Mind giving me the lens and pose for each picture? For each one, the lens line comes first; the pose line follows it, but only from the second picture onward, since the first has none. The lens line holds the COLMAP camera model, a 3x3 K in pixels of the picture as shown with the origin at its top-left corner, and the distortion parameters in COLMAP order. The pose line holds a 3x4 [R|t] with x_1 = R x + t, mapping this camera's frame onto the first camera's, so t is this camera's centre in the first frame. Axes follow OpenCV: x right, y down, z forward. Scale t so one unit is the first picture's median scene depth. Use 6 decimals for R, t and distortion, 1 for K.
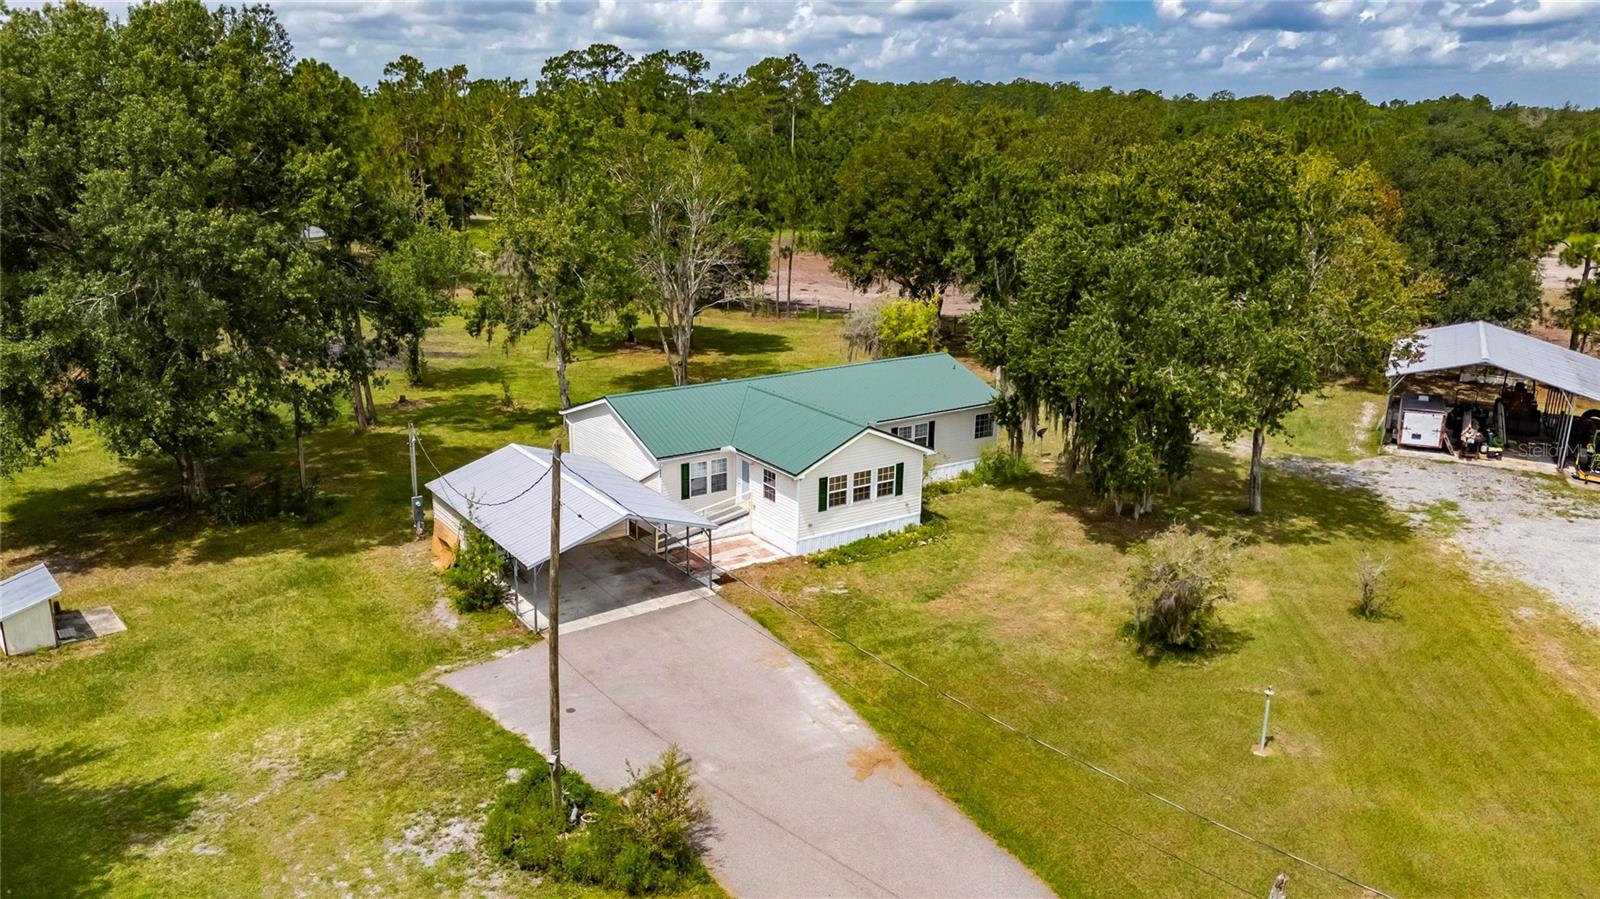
lens RADIAL K [[1175.8, 0, 808.2], [0, 1175.8, 459.6], [0, 0, 1]] dist [0.071515, -0.057158]
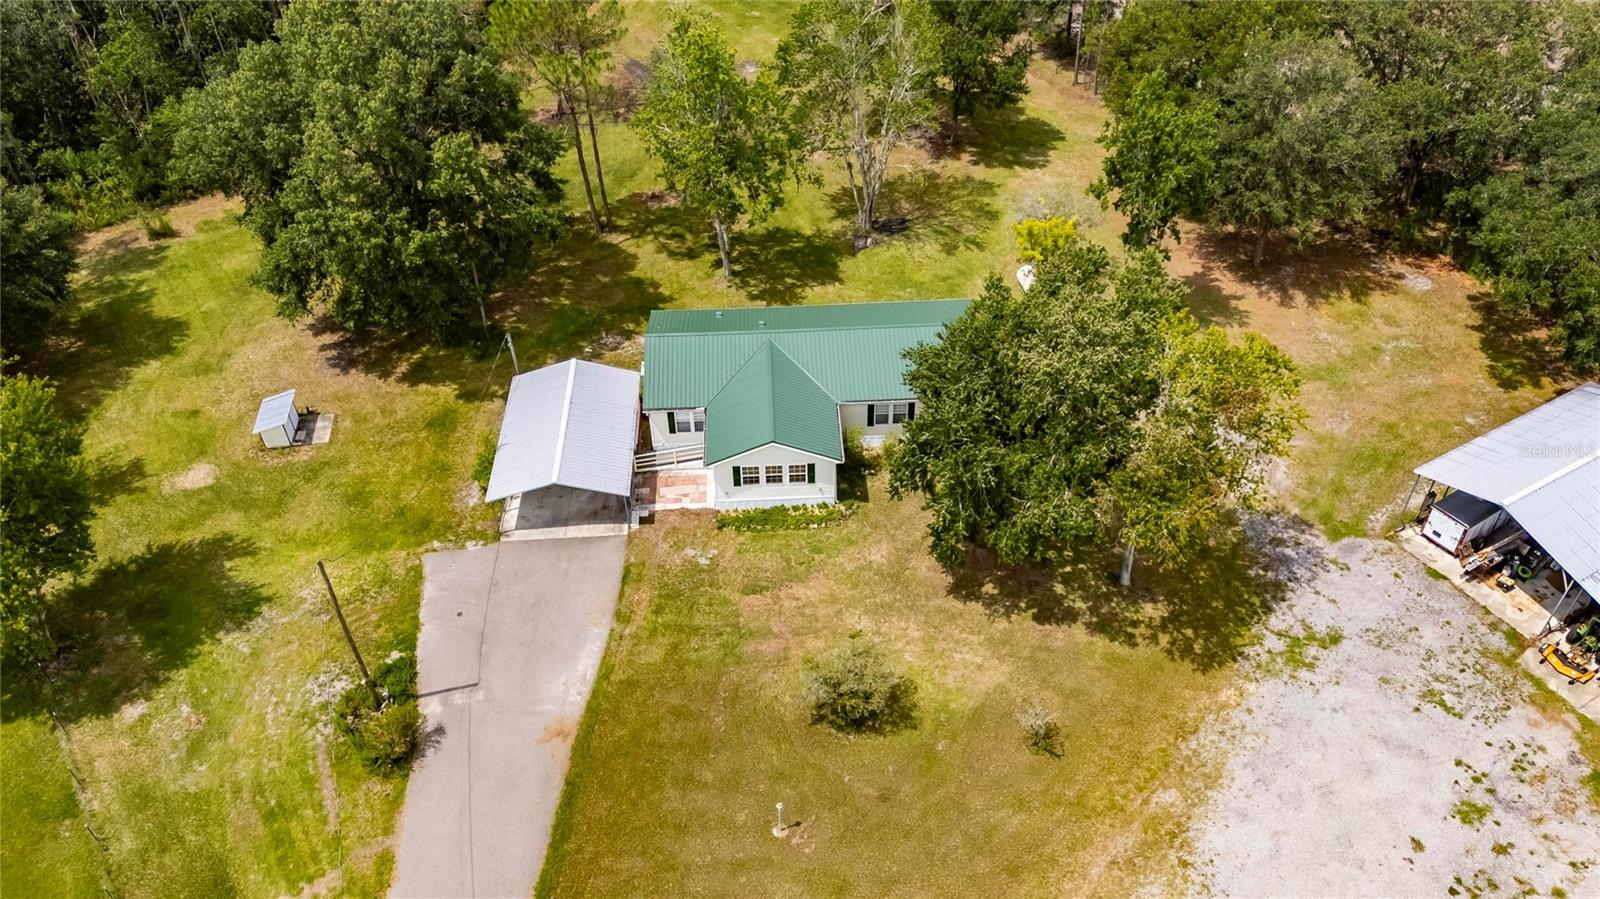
lens RADIAL K [[1169.3, 0, 807.9], [0, 1169.3, 454.5], [0, 0, 1]] dist [0.074752, -0.068466]
pose [[0.846298, 0.332075, -0.416541, 0.589111], [-0.125323, 0.884092, 0.450194, -0.564120], [0.517758, -0.328796, 0.789822, 0.015909]]
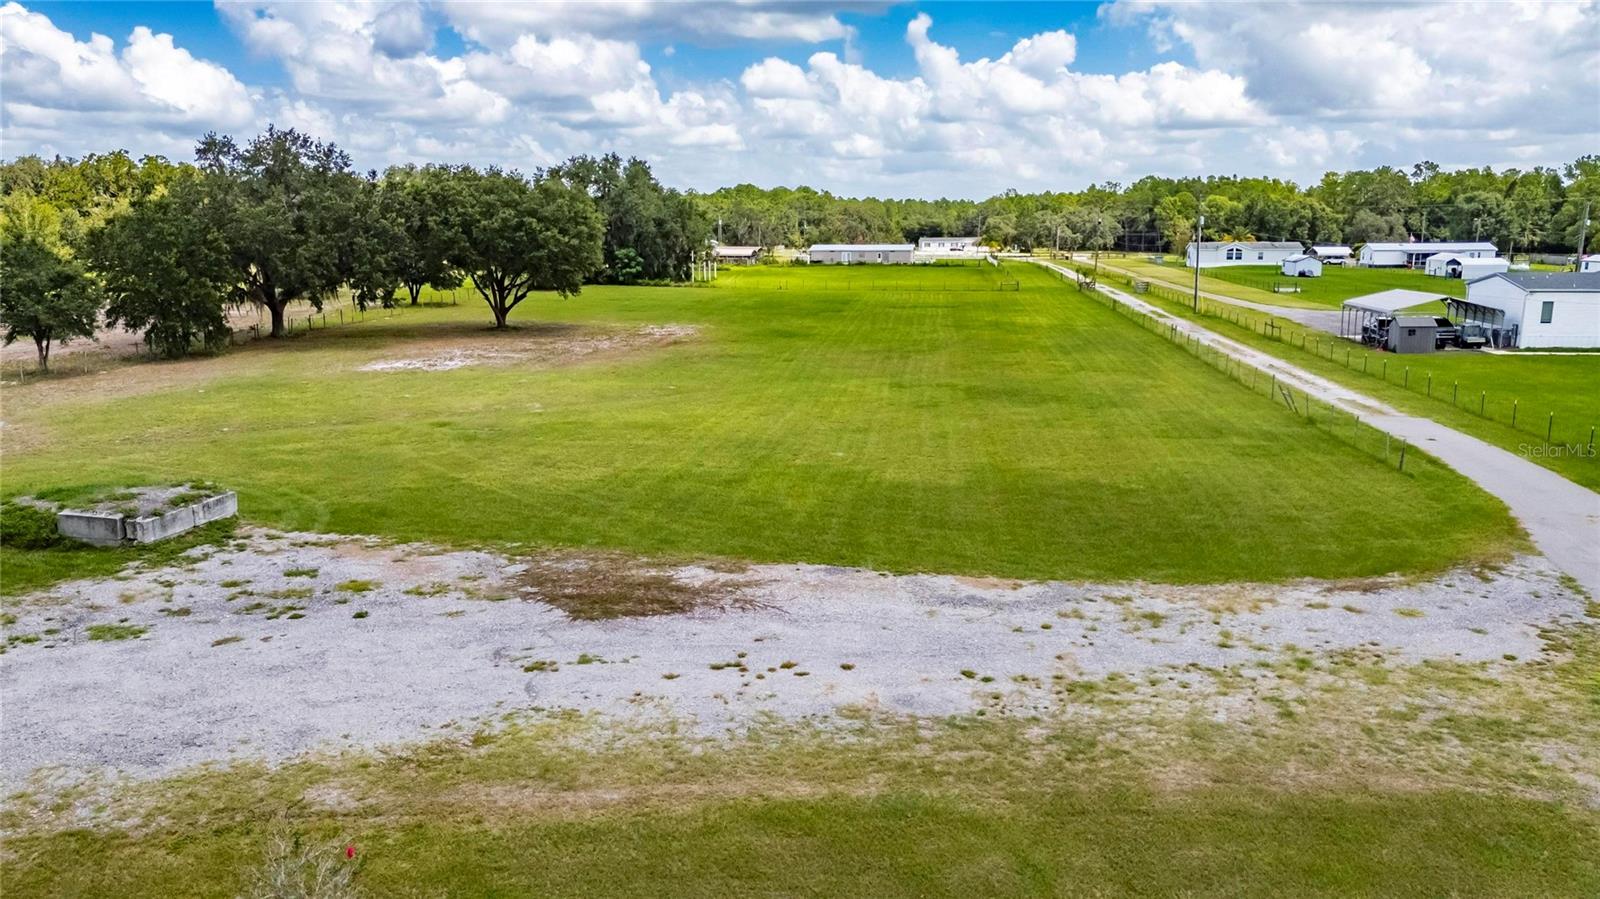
lens RADIAL K [[1175.5, 0, 807.4], [0, 1175.5, 449.9], [0, 0, 1]] dist [0.073072, -0.072725]
pose [[-0.272102, -0.197497, 0.941783, 0.104416], [0.267413, 0.924641, 0.271163, -0.072033], [-0.924365, 0.325629, -0.198783, 0.764100]]
